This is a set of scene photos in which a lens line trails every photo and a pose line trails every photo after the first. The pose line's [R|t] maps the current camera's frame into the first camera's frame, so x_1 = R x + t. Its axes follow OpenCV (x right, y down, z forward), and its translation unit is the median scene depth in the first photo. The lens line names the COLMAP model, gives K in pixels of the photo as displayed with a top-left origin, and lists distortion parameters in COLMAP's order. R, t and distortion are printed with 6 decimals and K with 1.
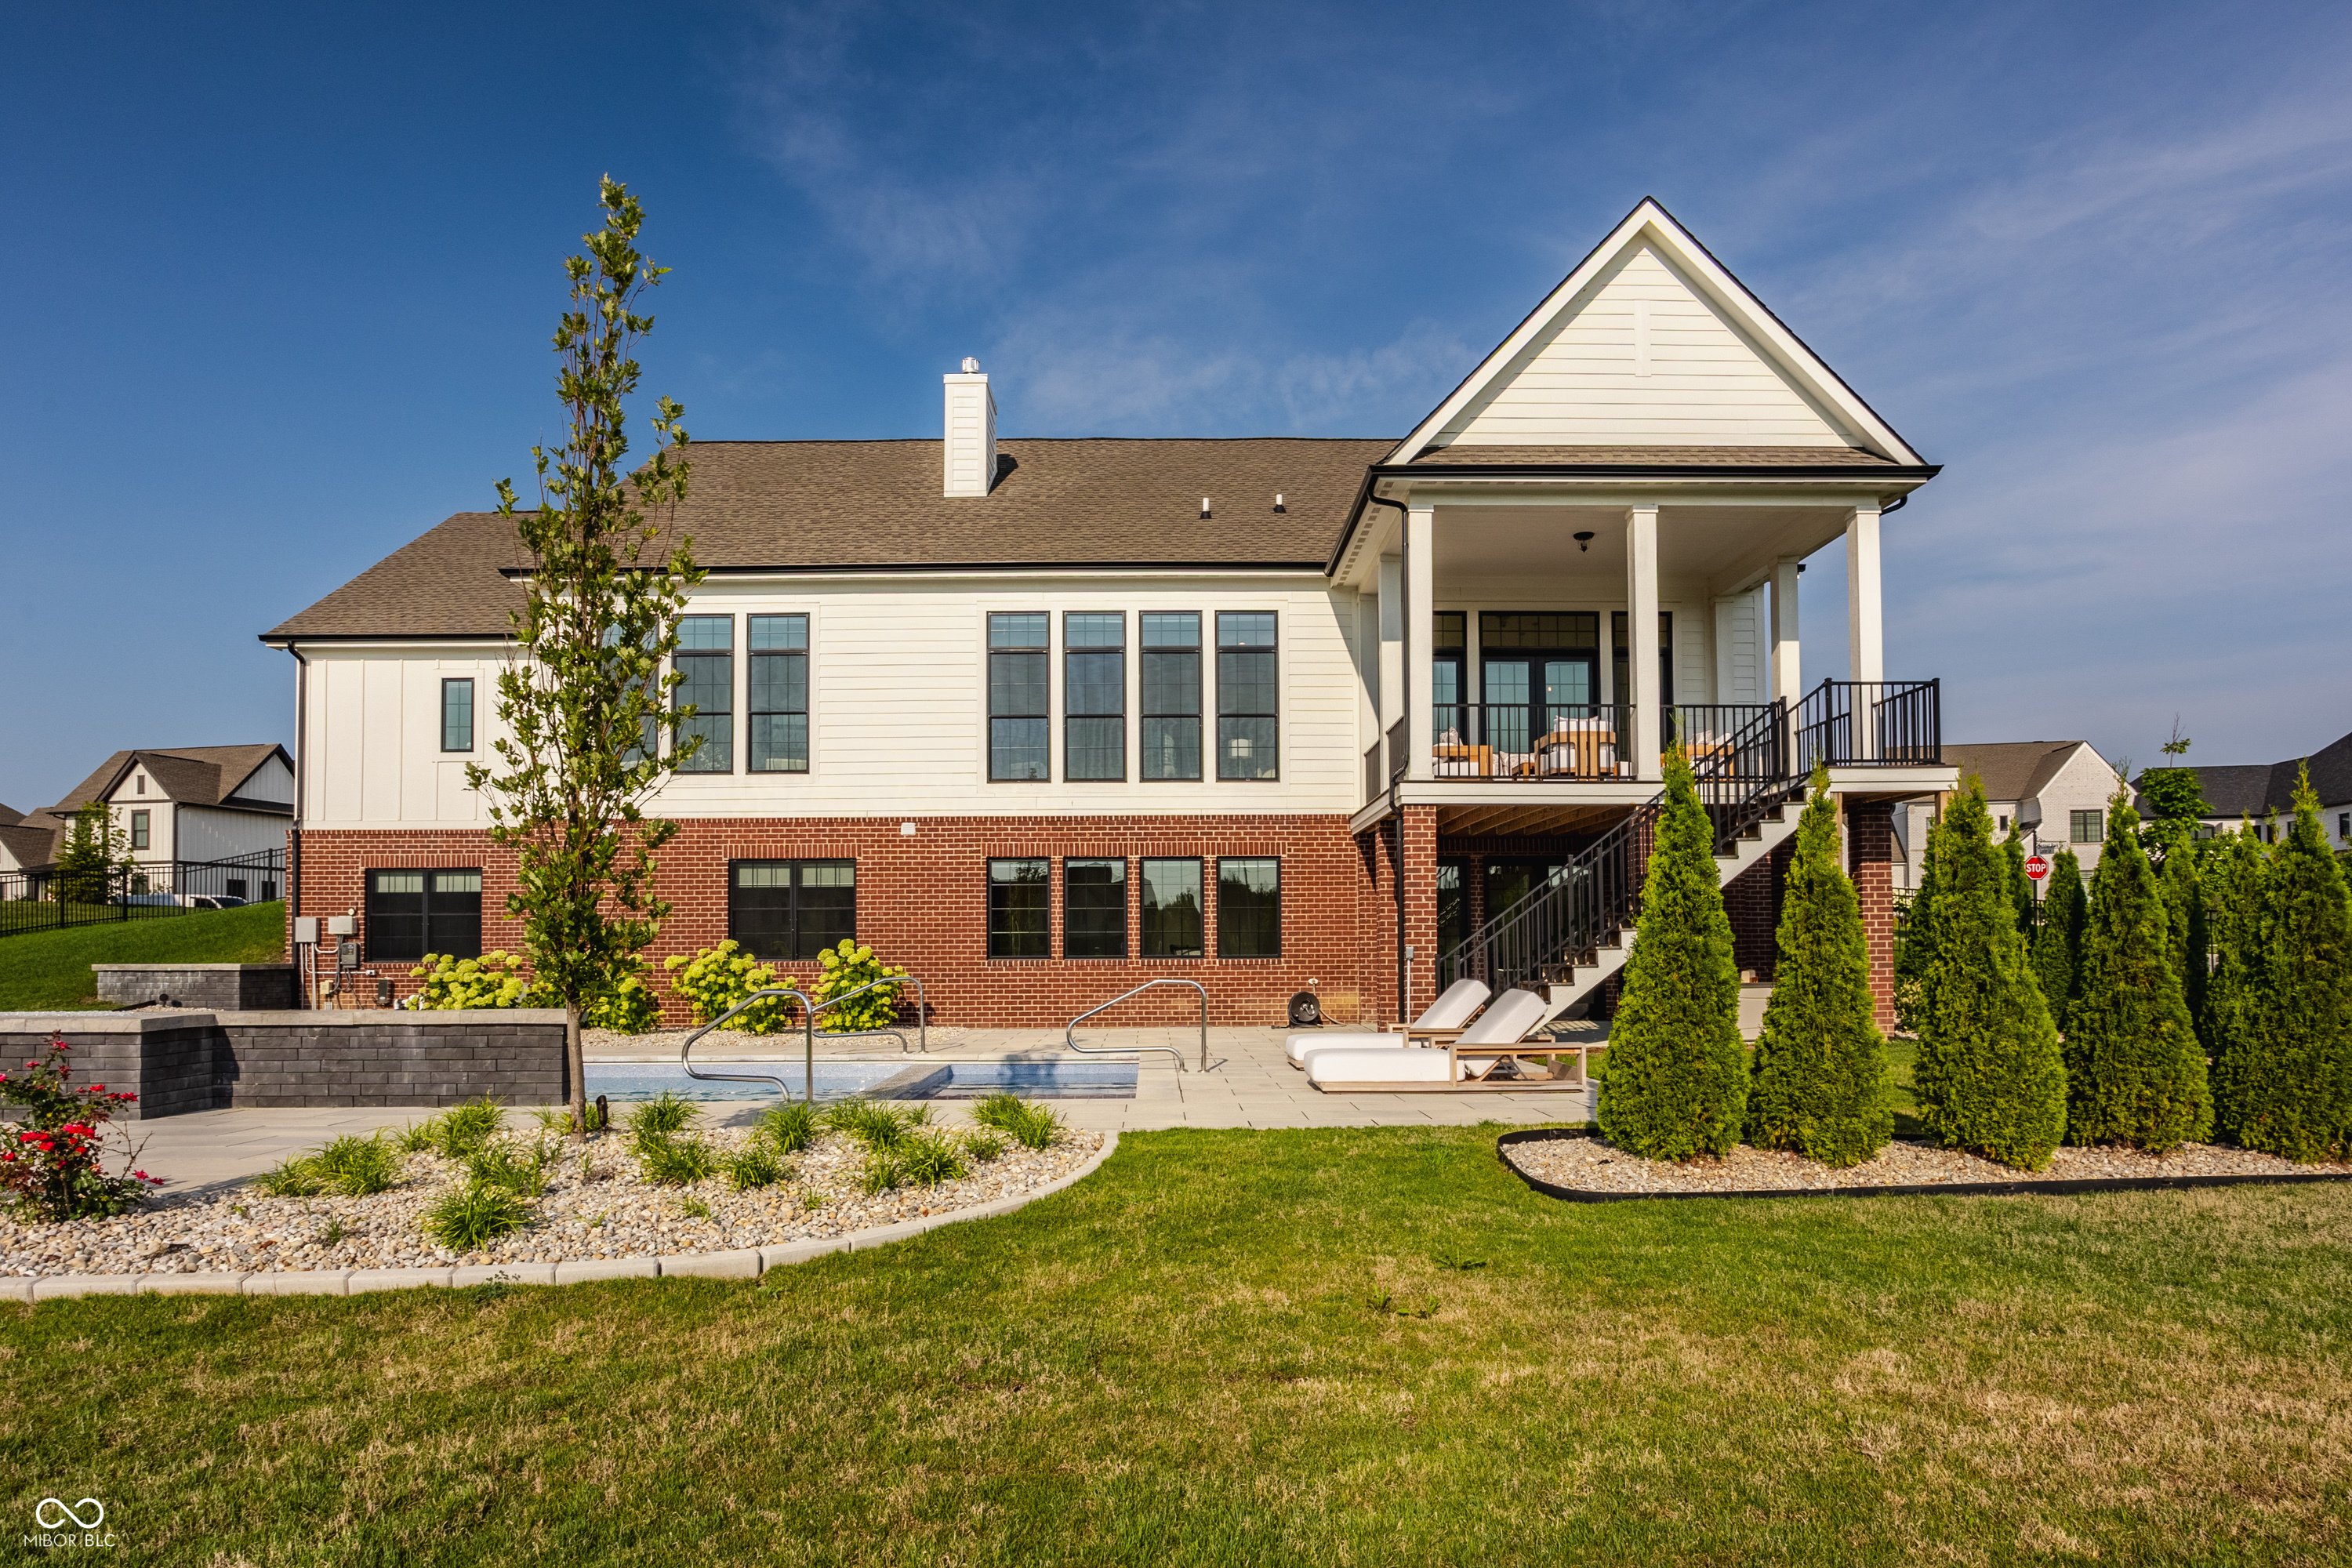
lens RADIAL K [[1323.8, 0, 1164.8], [0, 1323.8, 923.9], [0, 0, 1]] dist [-0.030464, 0.001245]
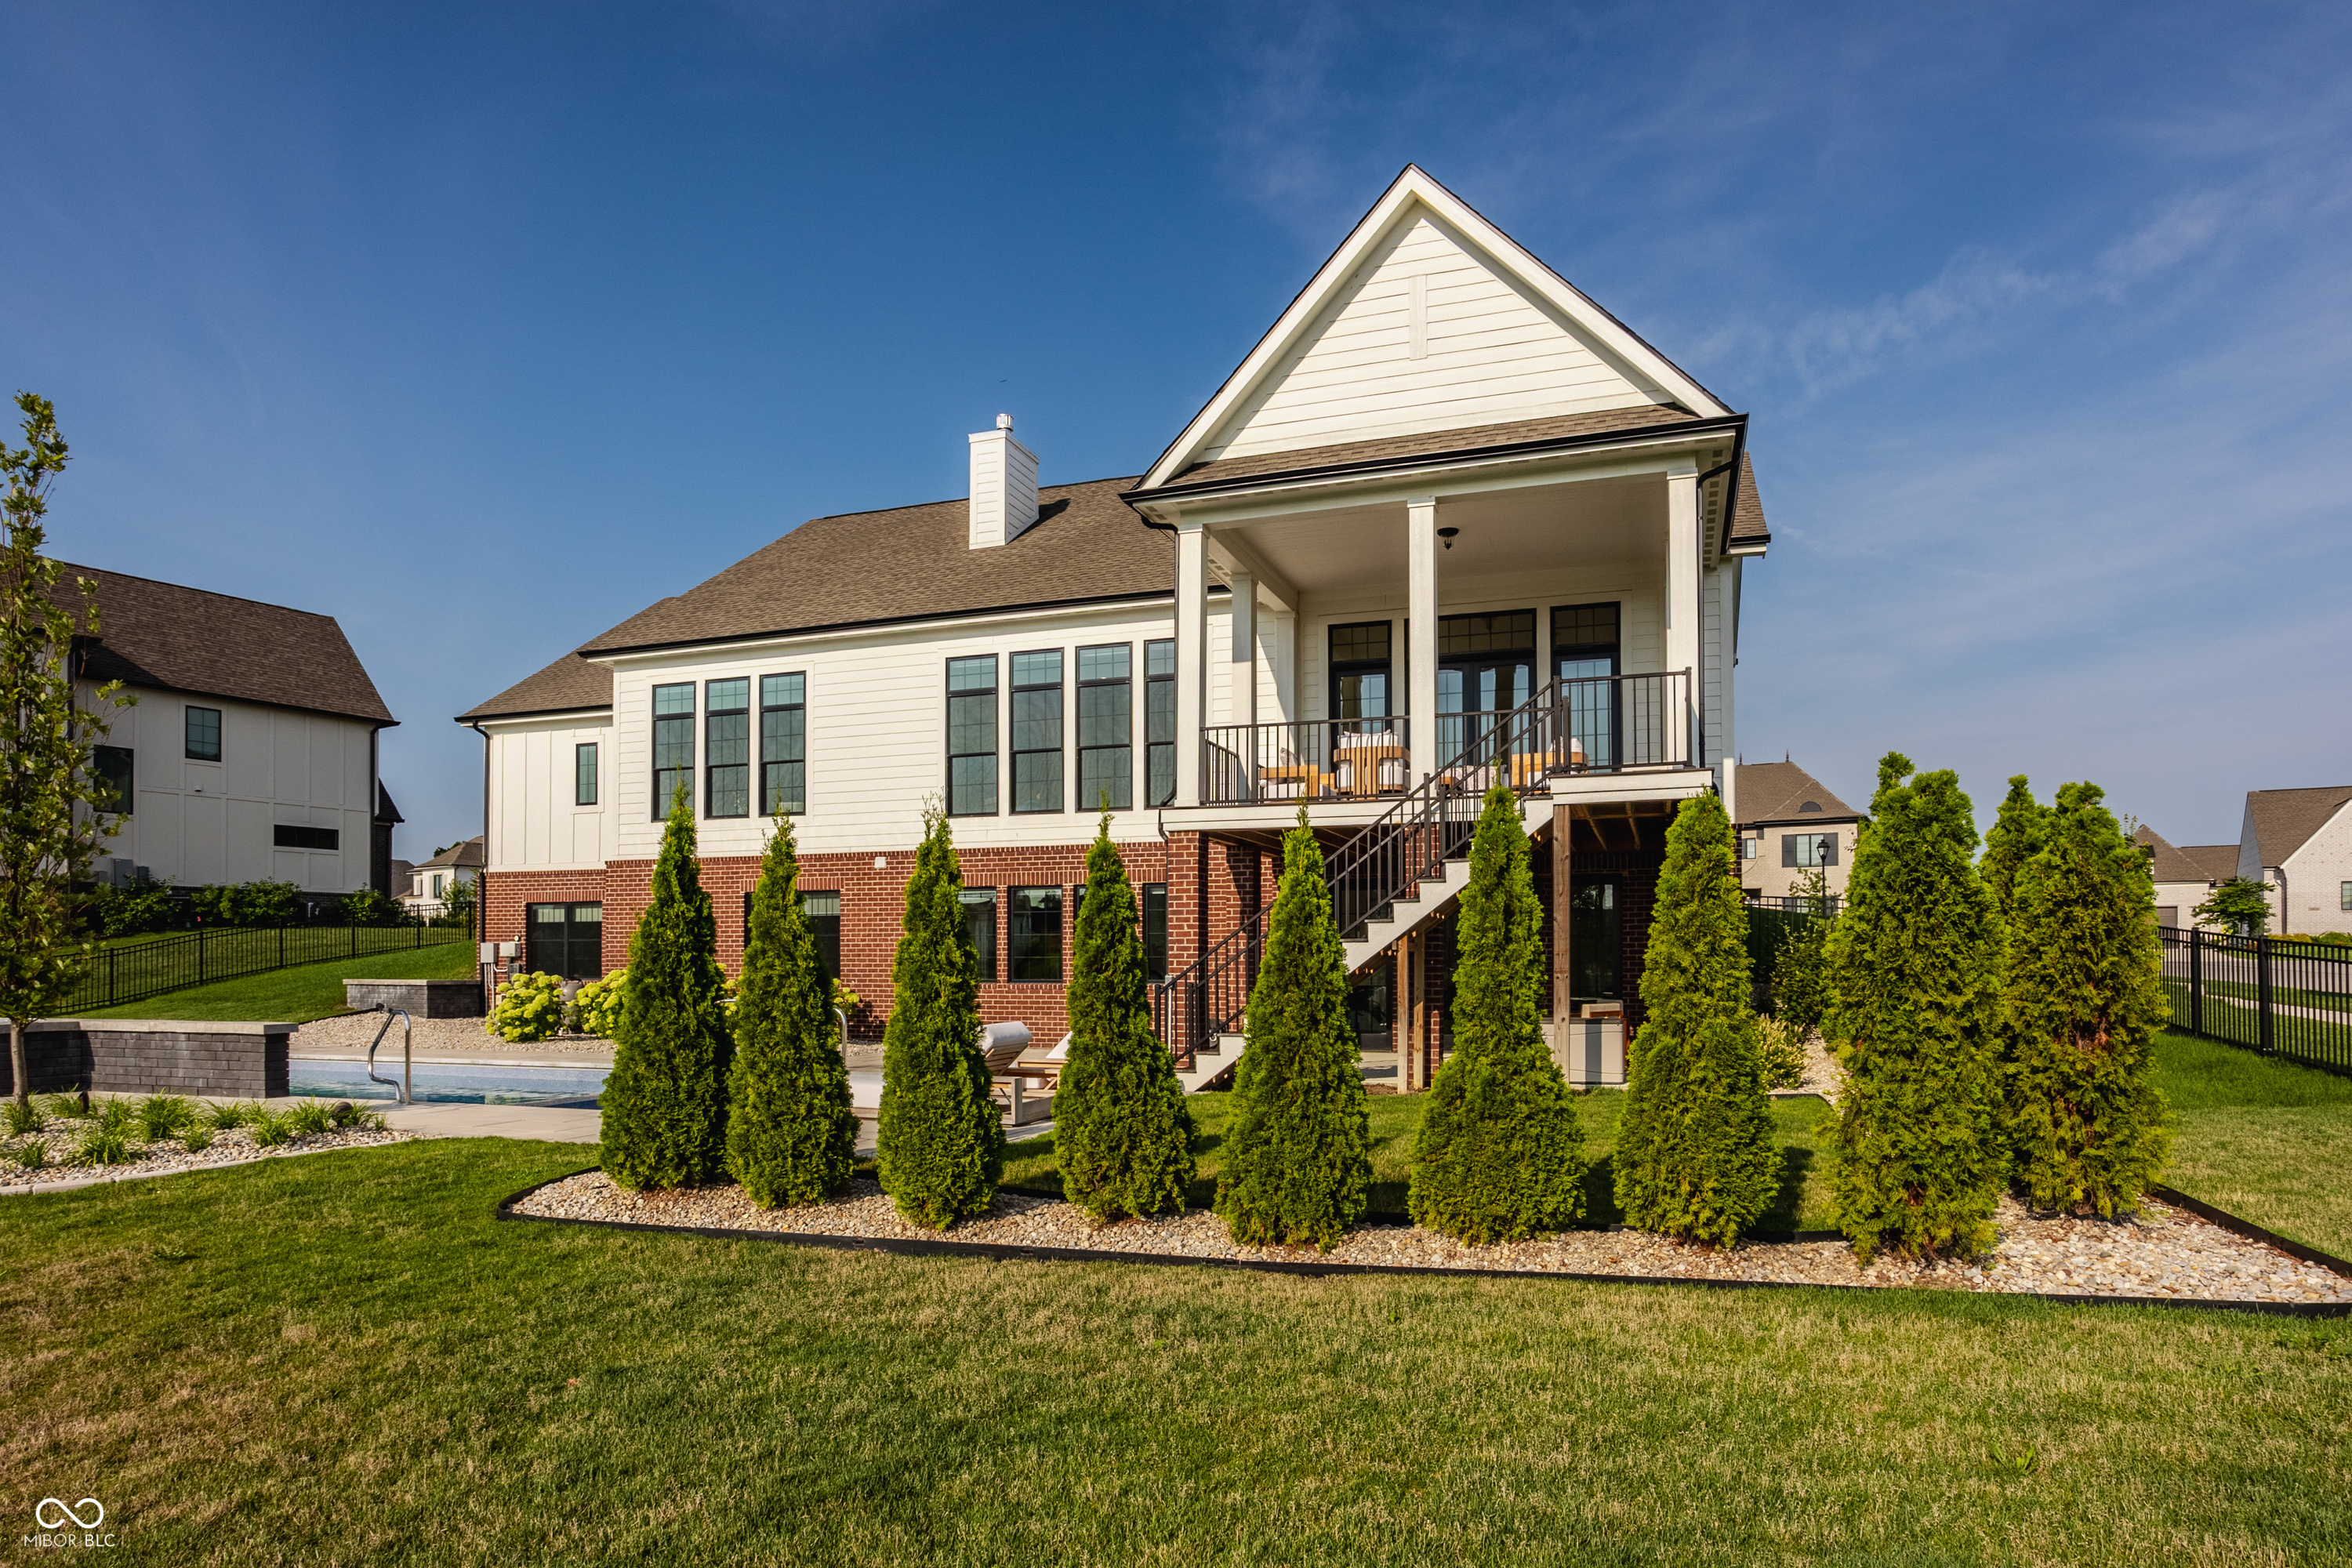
lens RADIAL K [[1319.5, 0, 1183.0], [0, 1319.5, 957.5], [0, 0, 1]] dist [-0.029585, 0.001068]
pose [[0.941198, 0.002881, -0.337843, 0.410914], [0.001886, 0.999903, 0.013781, -0.007570], [0.337850, -0.013608, 0.941102, 0.056248]]
